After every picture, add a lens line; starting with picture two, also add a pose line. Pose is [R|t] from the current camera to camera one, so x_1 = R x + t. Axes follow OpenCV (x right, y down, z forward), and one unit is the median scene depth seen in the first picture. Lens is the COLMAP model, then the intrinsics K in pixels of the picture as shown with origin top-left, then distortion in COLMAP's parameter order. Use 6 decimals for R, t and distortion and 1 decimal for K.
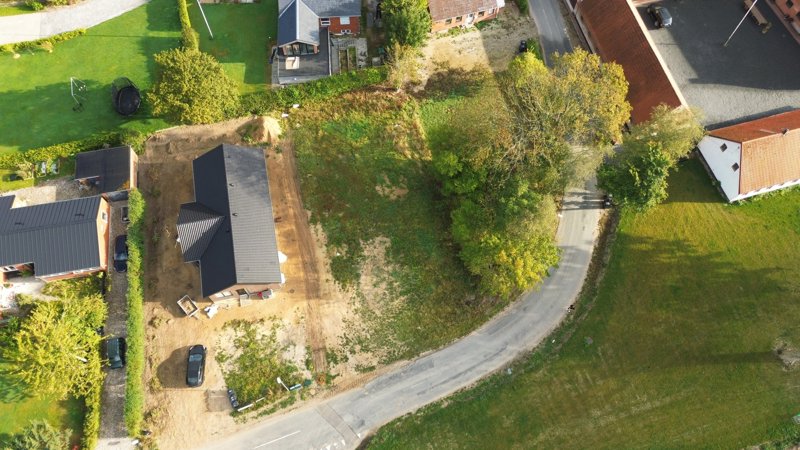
lens RADIAL K [[566.5, 0, 398.0], [0, 566.5, 221.0], [0, 0, 1]] dist [0.078432, -0.082833]
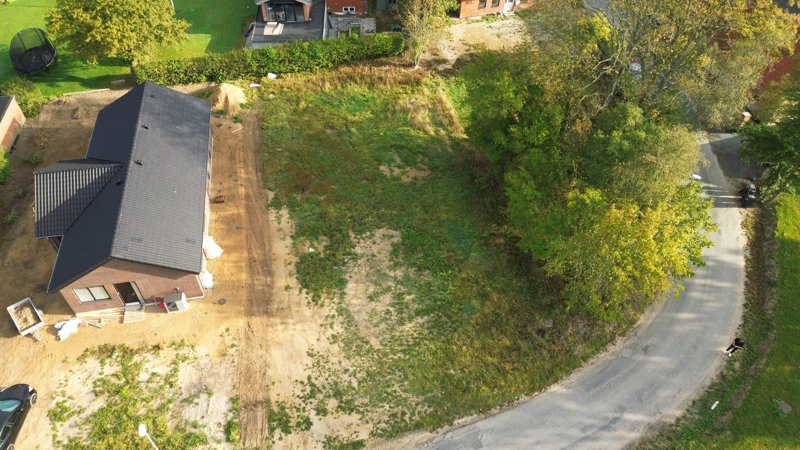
lens RADIAL K [[566.5, 0, 398.0], [0, 566.5, 221.0], [0, 0, 1]] dist [0.078432, -0.082833]
pose [[0.999553, 0.024851, -0.016593, -0.006743], [-0.028694, 0.953213, -0.300933, 0.207401], [0.008338, 0.301275, 0.953501, 0.435442]]
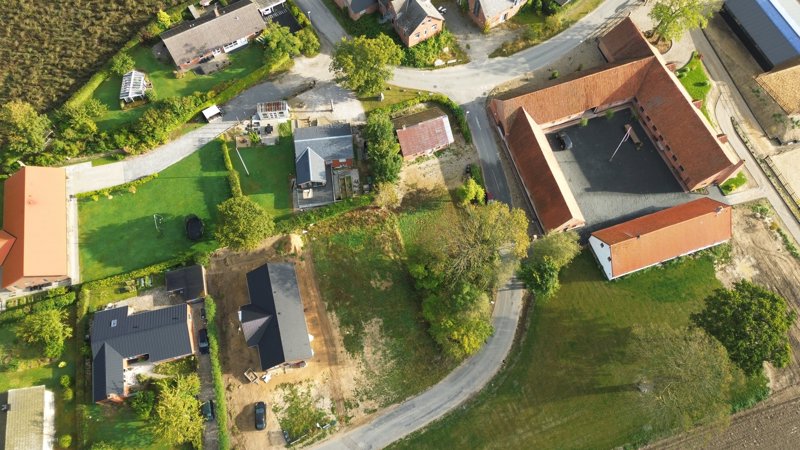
lens RADIAL K [[560.0, 0, 398.6], [0, 560.0, 223.6], [0, 0, 1]] dist [0.104779, -0.169843]
pose [[0.998459, -0.050676, 0.022636, 0.008287], [0.050531, 0.998698, 0.006971, -0.233508], [-0.022959, -0.005817, 0.999719, -0.482770]]
